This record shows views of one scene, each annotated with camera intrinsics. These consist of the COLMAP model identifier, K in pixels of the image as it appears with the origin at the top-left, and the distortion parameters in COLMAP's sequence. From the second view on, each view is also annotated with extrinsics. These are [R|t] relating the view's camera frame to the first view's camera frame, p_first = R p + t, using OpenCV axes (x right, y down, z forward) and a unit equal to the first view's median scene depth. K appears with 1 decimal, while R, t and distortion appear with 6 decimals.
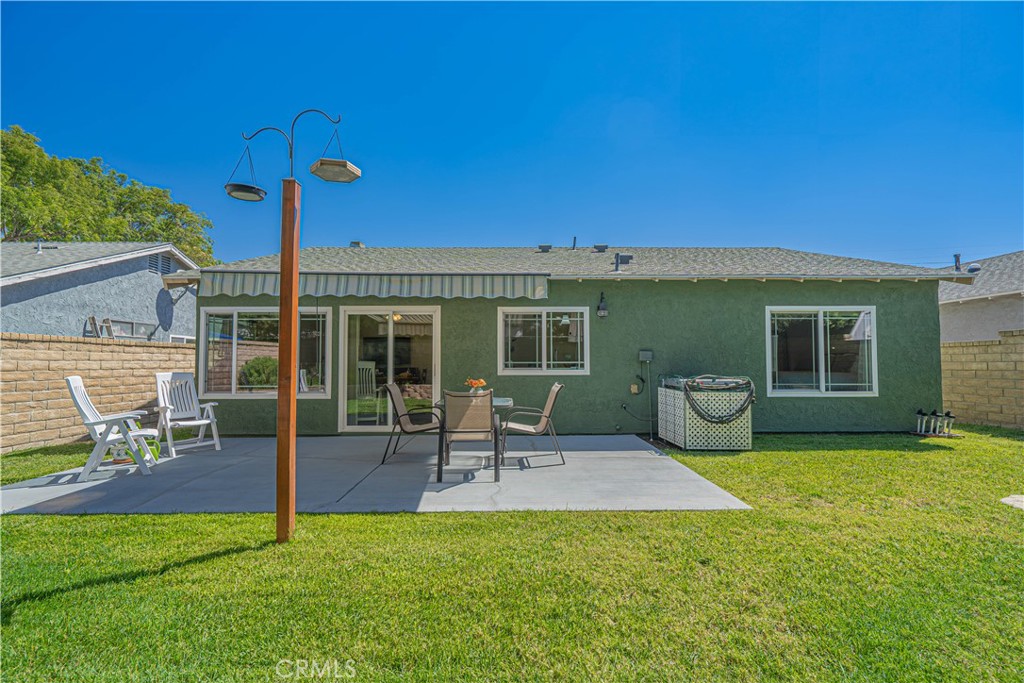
lens RADIAL K [[461.3, 0, 512.0], [0, 461.3, 341.5], [0, 0, 1]] dist [0.000554, 0.000846]
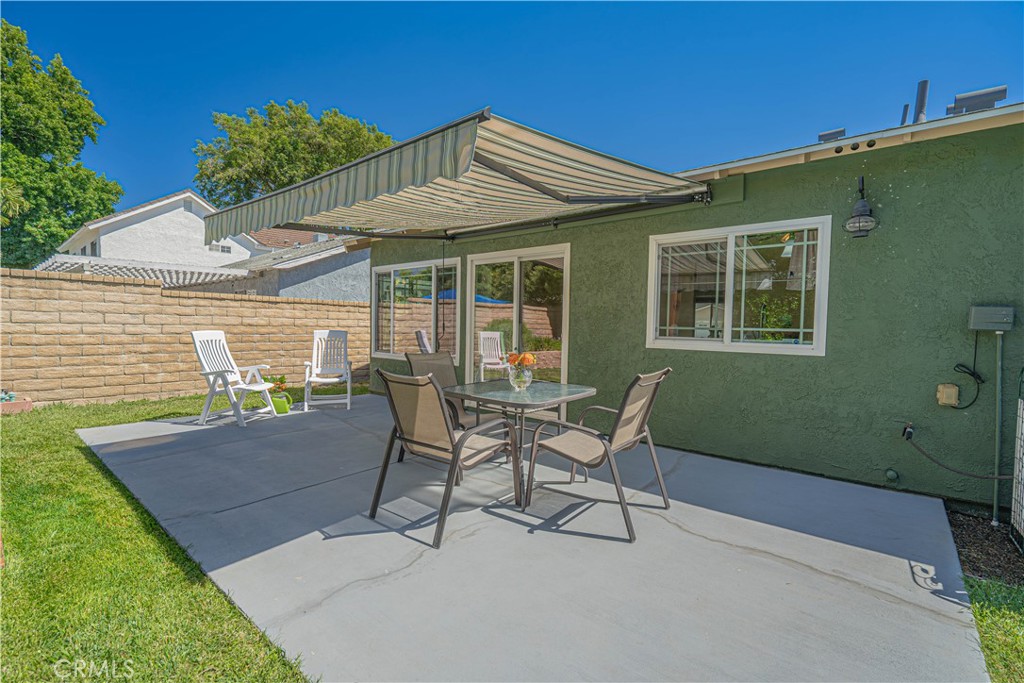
lens RADIAL K [[461.3, 0, 512.0], [0, 461.3, 341.5], [0, 0, 1]] dist [0.000554, 0.000846]
pose [[0.764019, 0.039456, -0.643986, 0.229177], [0.009546, 0.997328, 0.072431, 0.018165], [0.645123, -0.061486, 0.761601, 0.413817]]
